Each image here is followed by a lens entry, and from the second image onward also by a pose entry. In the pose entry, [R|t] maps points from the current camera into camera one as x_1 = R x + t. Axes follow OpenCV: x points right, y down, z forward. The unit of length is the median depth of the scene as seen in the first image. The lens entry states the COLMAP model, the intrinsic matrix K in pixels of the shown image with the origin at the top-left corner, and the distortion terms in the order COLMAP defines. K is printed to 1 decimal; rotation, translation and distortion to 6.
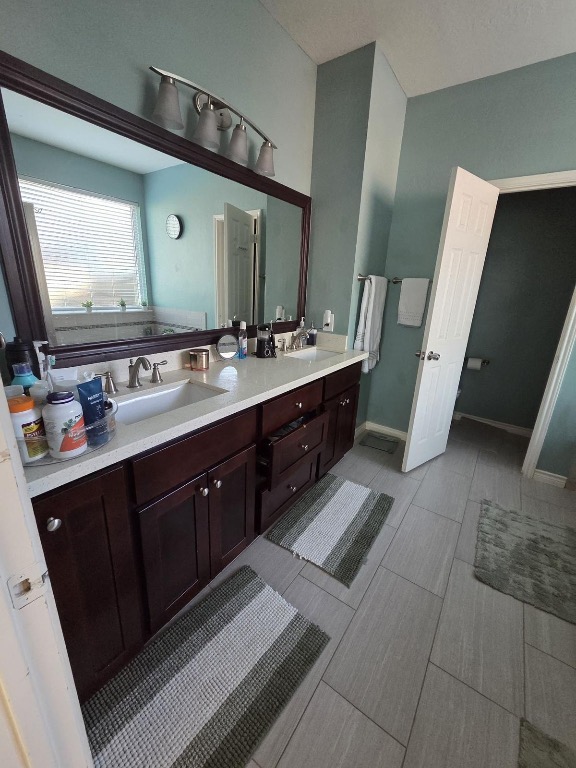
lens RADIAL K [[316.4, 0, 288.1], [0, 316.4, 383.4], [0, 0, 1]] dist [0.004416, -0.003240]
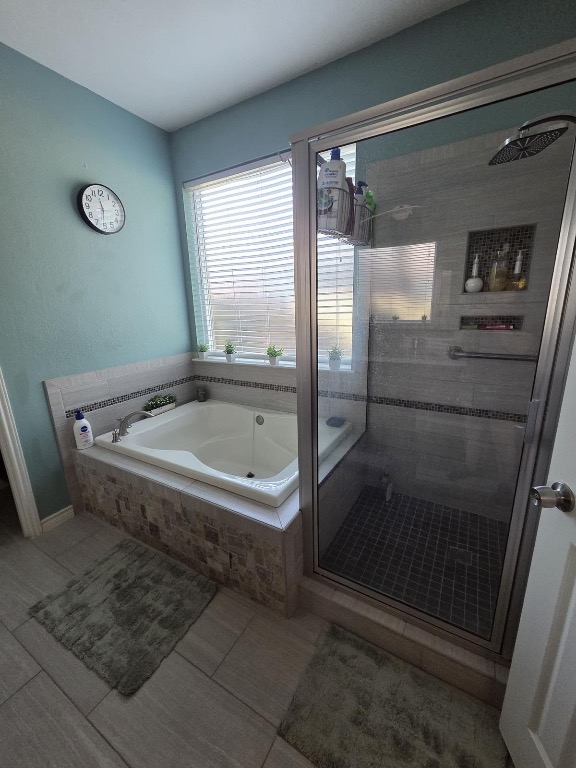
lens RADIAL K [[316.4, 0, 289.0], [0, 316.4, 385.3], [0, 0, 1]] dist [0.004416, -0.003240]
pose [[-0.091414, -0.284004, 0.954456, 0.062793], [0.309508, 0.902895, 0.298305, -0.117478], [-0.946493, 0.322680, 0.005364, 0.372836]]
